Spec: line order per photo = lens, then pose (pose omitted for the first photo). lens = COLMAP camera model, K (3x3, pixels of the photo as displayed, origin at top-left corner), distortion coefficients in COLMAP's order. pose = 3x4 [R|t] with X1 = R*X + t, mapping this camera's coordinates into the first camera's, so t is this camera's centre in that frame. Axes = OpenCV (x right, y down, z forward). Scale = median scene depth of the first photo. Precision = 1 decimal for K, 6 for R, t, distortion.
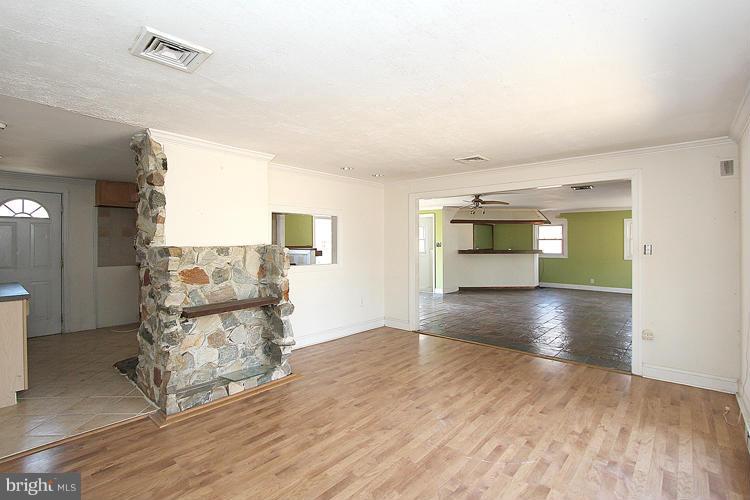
lens RADIAL K [[356.0, 0, 368.1], [0, 356.0, 245.0], [0, 0, 1]] dist [-0.024130, 0.002752]
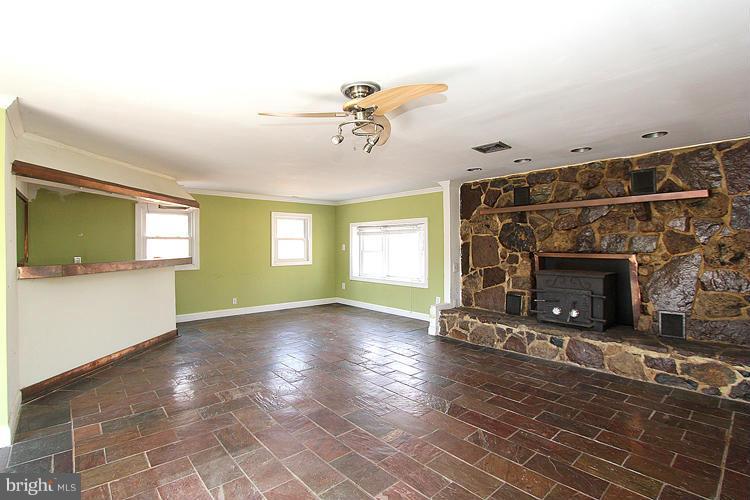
lens RADIAL K [[356.0, 0, 369.8], [0, 356.0, 244.5], [0, 0, 1]] dist [-0.024130, 0.002752]
pose [[0.117253, -0.000810, 0.993102, -0.000924], [0.012005, 0.999928, -0.000601, -0.004144], [-0.993030, 0.011992, 0.117254, 2.123440]]
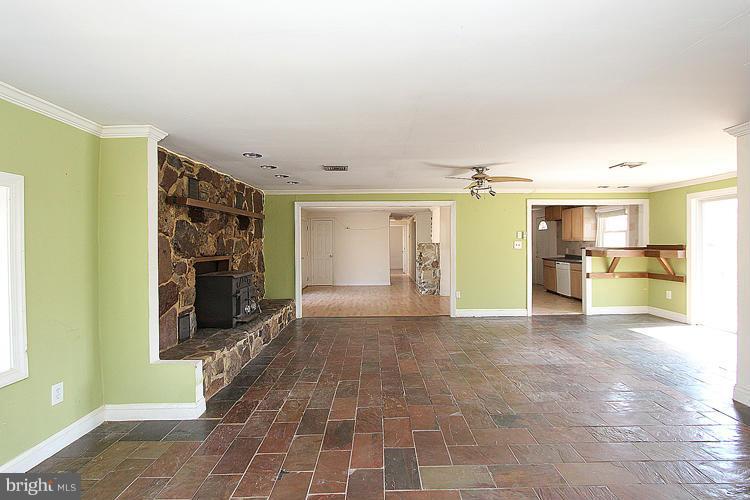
lens RADIAL K [[356.0, 0, 370.3], [0, 356.0, 243.3], [0, 0, 1]] dist [-0.024130, 0.002752]
pose [[-0.742724, 0.008488, -0.669544, 1.972413], [0.002417, 0.999947, 0.009996, -0.026937], [0.669594, 0.005805, -0.742705, 2.986767]]
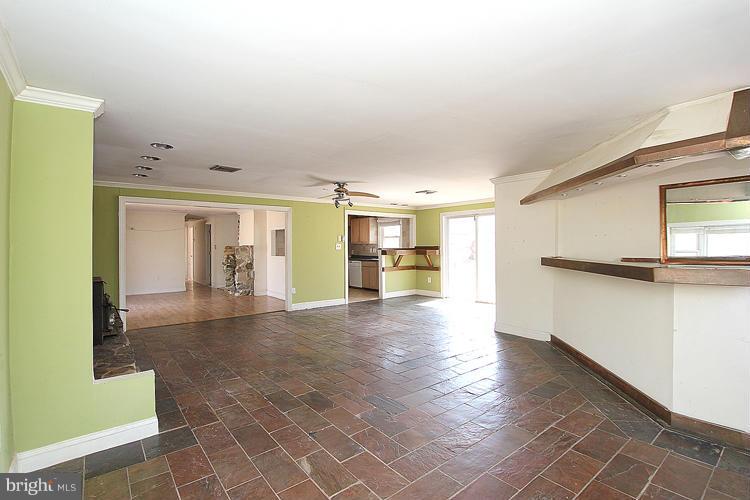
lens RADIAL K [[356.0, 0, 350.4], [0, 356.0, 246.0], [0, 0, 1]] dist [-0.024130, 0.002752]
pose [[-0.201573, 0.004381, -0.979464, 2.410572], [-0.002205, 0.999985, 0.004927, -0.011273], [0.979471, 0.003153, -0.201561, 2.625897]]
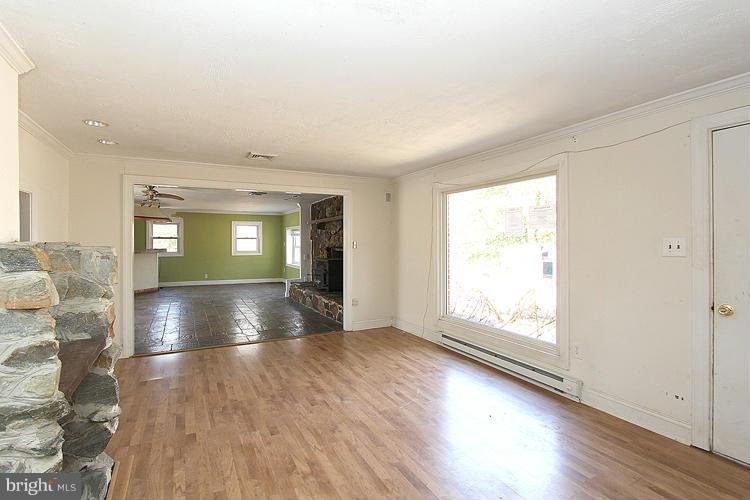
lens RADIAL K [[356.0, 0, 362.0], [0, 356.0, 240.1], [0, 0, 1]] dist [-0.024130, 0.002752]
pose [[0.371463, 0.003036, 0.928443, -0.659869], [0.008511, 0.999942, -0.006675, 0.004407], [-0.928409, 0.010381, 0.371416, 0.448055]]
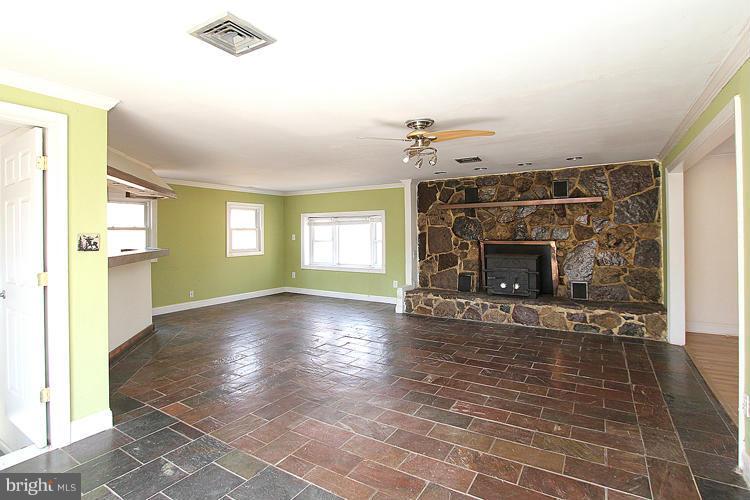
lens RADIAL K [[373.0, 0, 370.6], [0, 373.0, 230.4], [0, 0, 1]] dist [-0.024110, -0.000045]
pose [[-0.171852, 0.005996, 0.985105, -0.274118], [0.015962, 0.999867, -0.003301, -0.019613], [-0.984993, 0.015157, -0.171925, 2.527381]]
